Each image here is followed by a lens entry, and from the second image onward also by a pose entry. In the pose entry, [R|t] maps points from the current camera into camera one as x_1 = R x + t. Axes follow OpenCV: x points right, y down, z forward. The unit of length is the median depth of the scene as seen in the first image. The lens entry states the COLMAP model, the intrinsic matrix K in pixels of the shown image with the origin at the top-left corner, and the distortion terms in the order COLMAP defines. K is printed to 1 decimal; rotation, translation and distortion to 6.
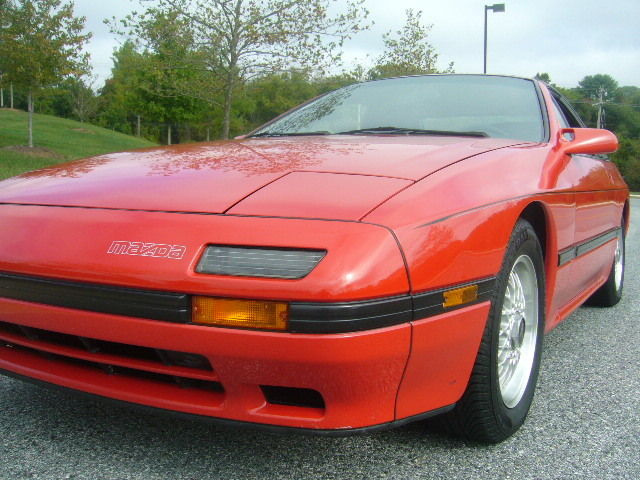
lens RADIAL K [[676.5, 0, 331.3], [0, 676.5, 253.2], [0, 0, 1]] dist [-0.069450, 0.034140]
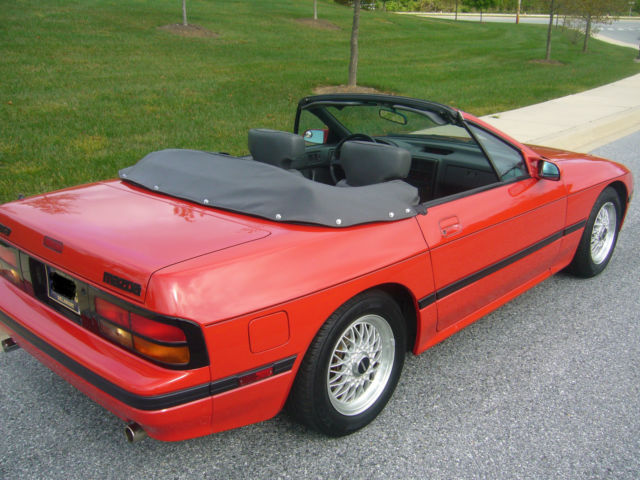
lens RADIAL K [[676.5, 0, 331.3], [0, 676.5, 253.2], [0, 0, 1]] dist [-0.069450, 0.034140]
pose [[0.974220, 0.055586, -0.218646, 0.039899], [-0.004334, 0.973603, 0.228208, -0.049511], [0.225560, -0.221377, 0.948744, -0.062167]]
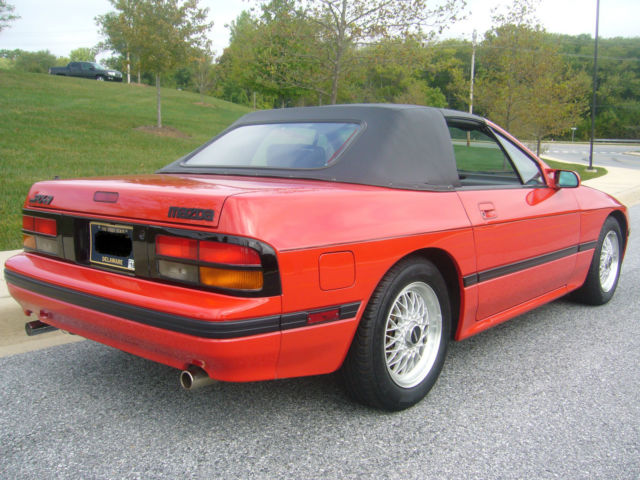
lens RADIAL K [[676.5, 0, 331.3], [0, 676.5, 253.2], [0, 0, 1]] dist [-0.069450, 0.034140]
pose [[0.986419, 0.022215, -0.162742, 0.019104], [-0.013650, 0.998471, 0.053561, -0.013160], [0.163683, -0.050612, 0.985214, -0.070863]]
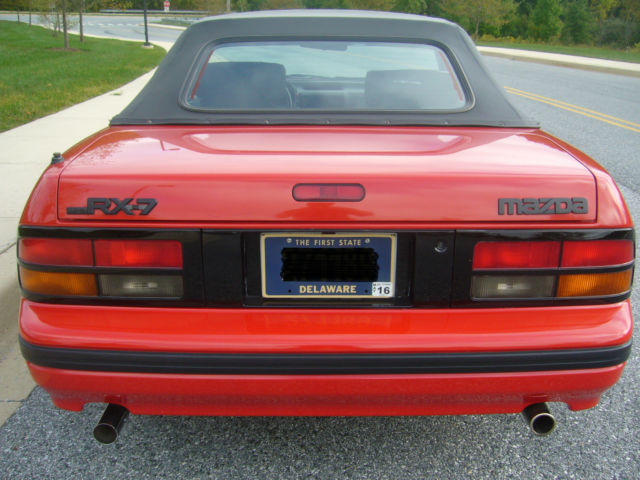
lens RADIAL K [[676.5, 0, 331.3], [0, 676.5, 253.2], [0, 0, 1]] dist [-0.069450, 0.034140]
pose [[0.860530, -0.172240, 0.479396, -0.097967], [0.055106, 0.967055, 0.248531, -0.031369], [-0.506410, -0.187451, 0.841672, -0.010535]]
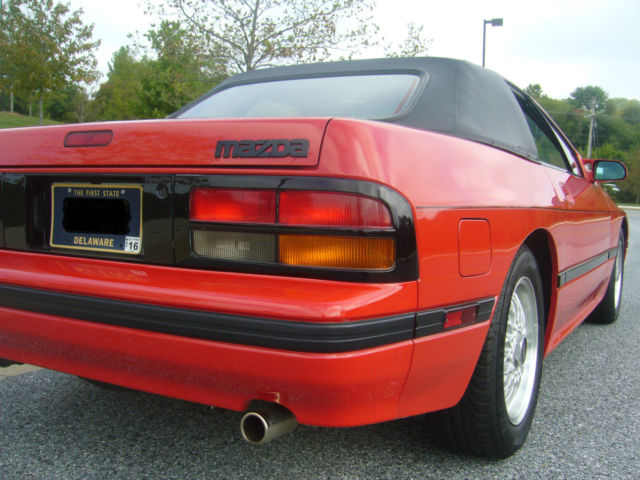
lens RADIAL K [[676.5, 0, 331.3], [0, 676.5, 253.2], [0, 0, 1]] dist [-0.069450, 0.034140]
pose [[0.999811, 0.011739, 0.015504, -0.021620], [-0.011593, 0.999888, -0.009485, -0.000664], [-0.015614, 0.009304, 0.999835, -0.025724]]
